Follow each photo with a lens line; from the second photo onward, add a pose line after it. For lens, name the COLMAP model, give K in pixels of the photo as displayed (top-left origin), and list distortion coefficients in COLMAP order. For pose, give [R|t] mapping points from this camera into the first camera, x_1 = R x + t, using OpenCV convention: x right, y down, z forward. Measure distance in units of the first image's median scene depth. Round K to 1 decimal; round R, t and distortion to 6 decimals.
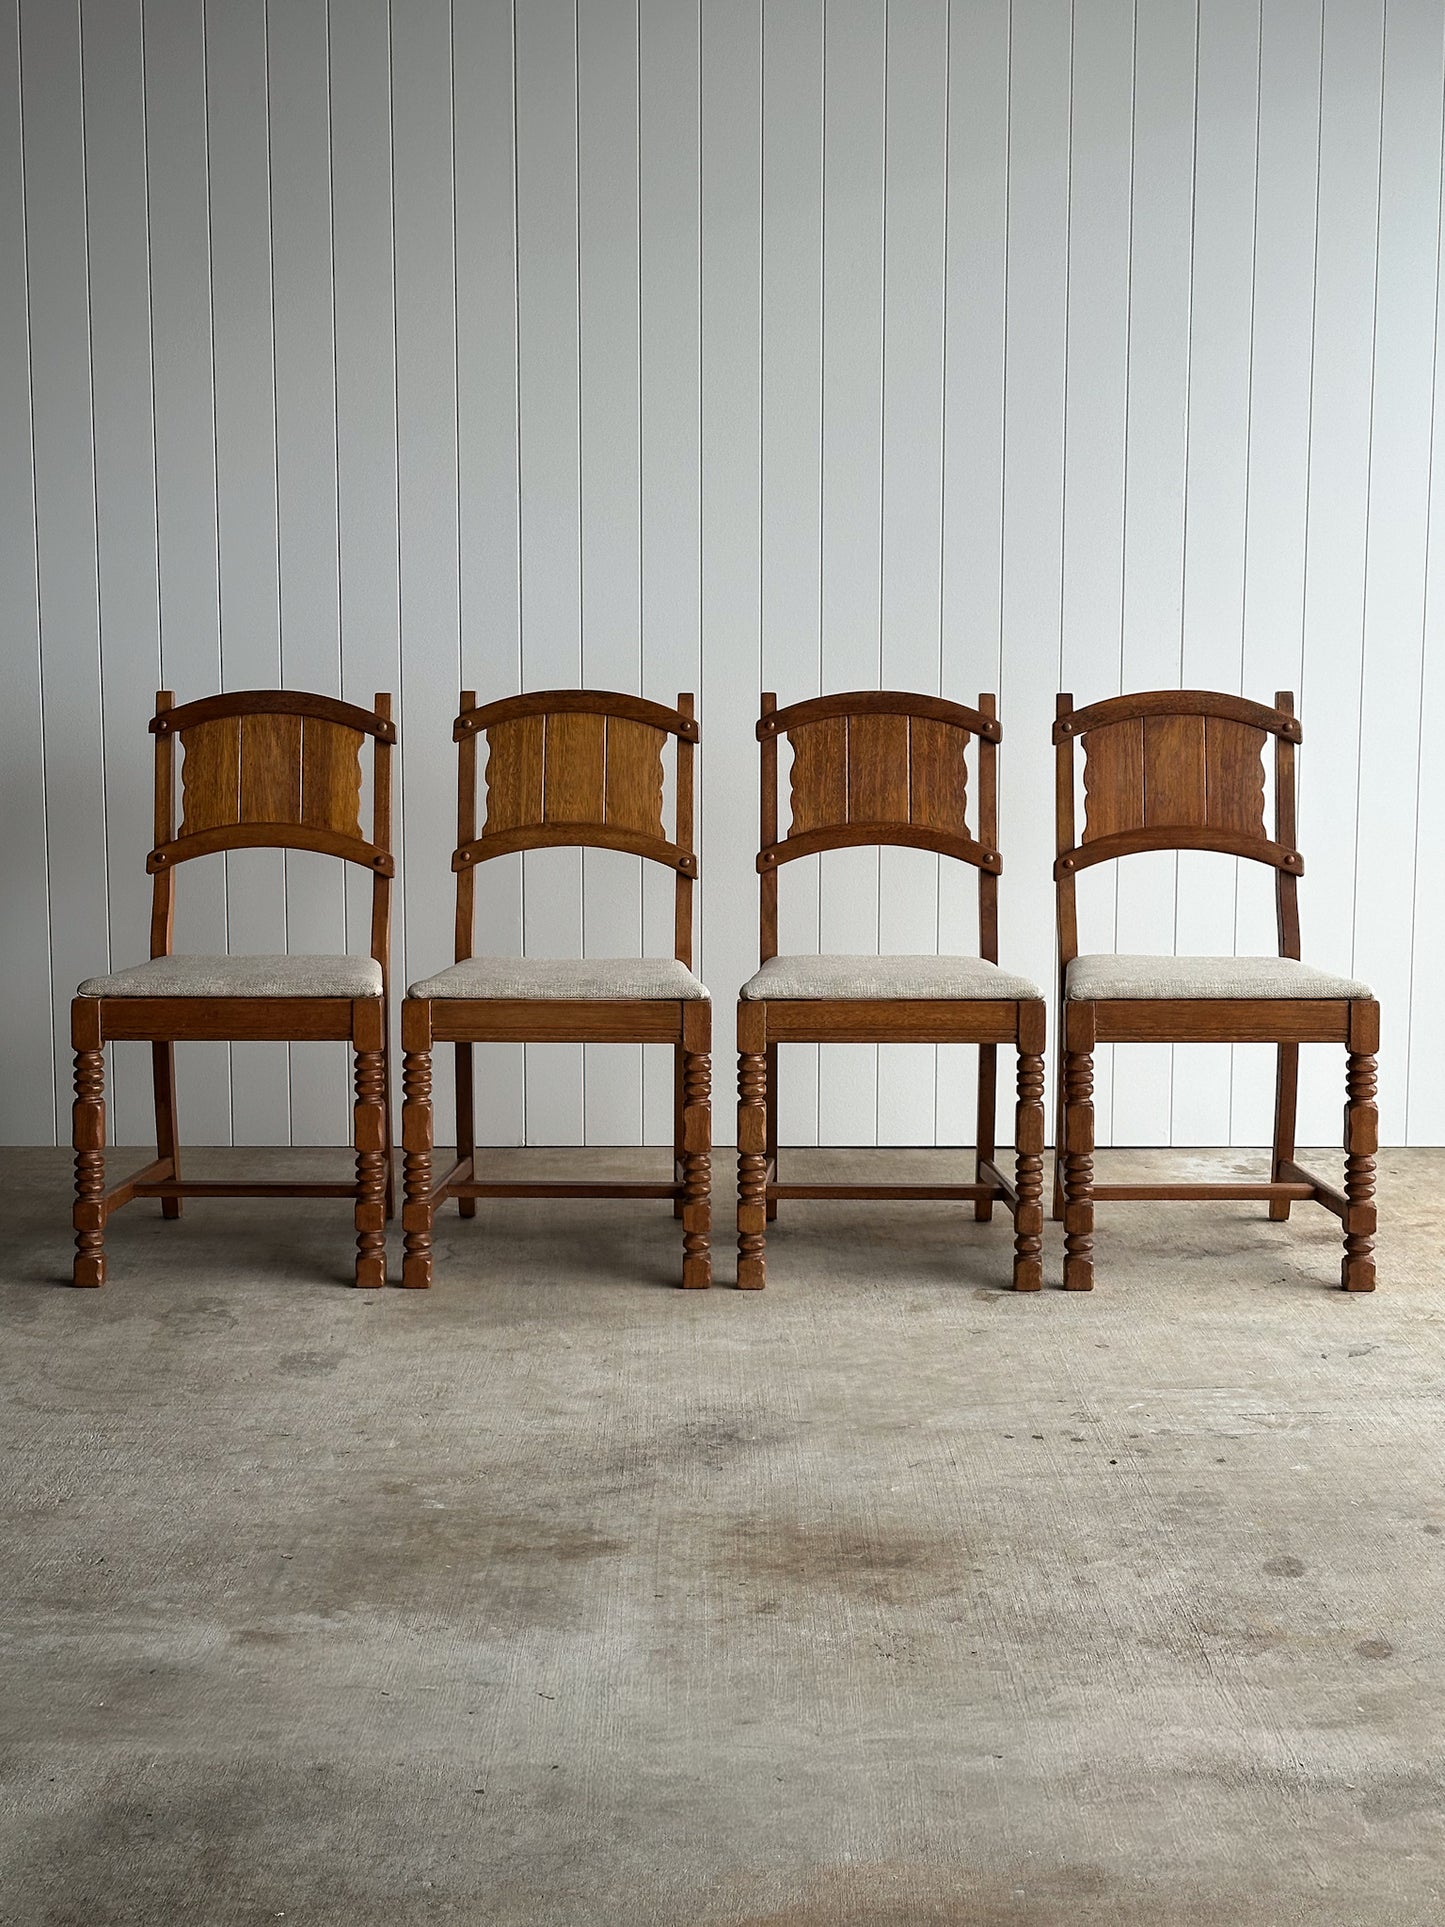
lens RADIAL K [[2755.7, 0, 681.1], [0, 2755.7, 962.5], [0, 0, 1]] dist [0.038660, 0.000000]
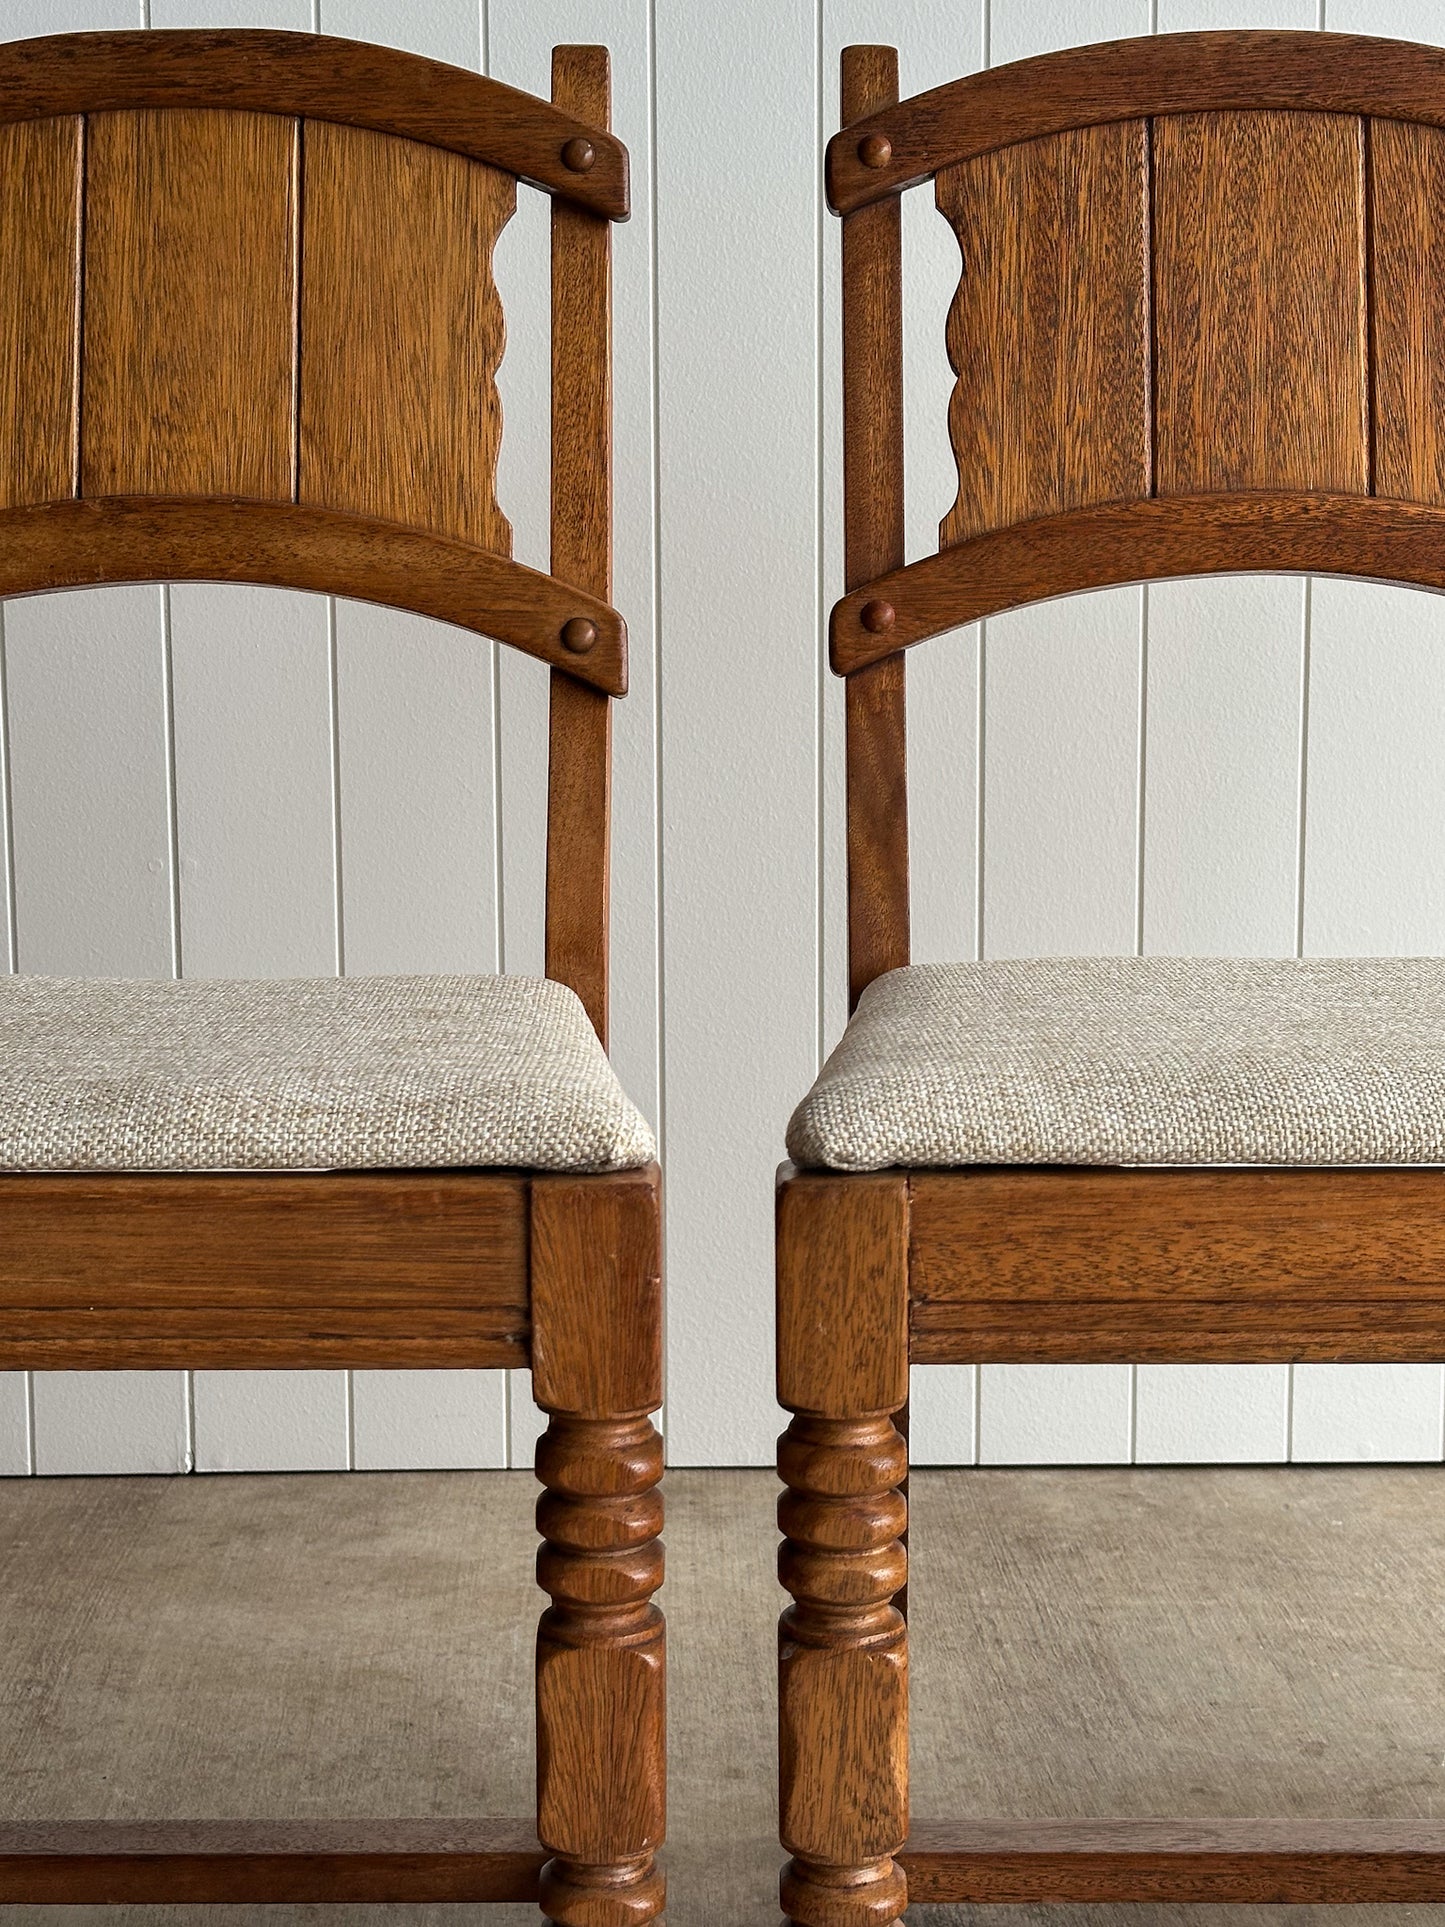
lens RADIAL K [[2755.7, 0, 737.3], [0, 2755.7, 968.7], [0, 0, 1]] dist [0.038660, 0.000000]
pose [[0.999794, -0.006424, 0.019239, 0.011911], [0.006317, 0.999964, 0.005587, -0.003460], [-0.019274, -0.005465, 0.999799, 0.714599]]
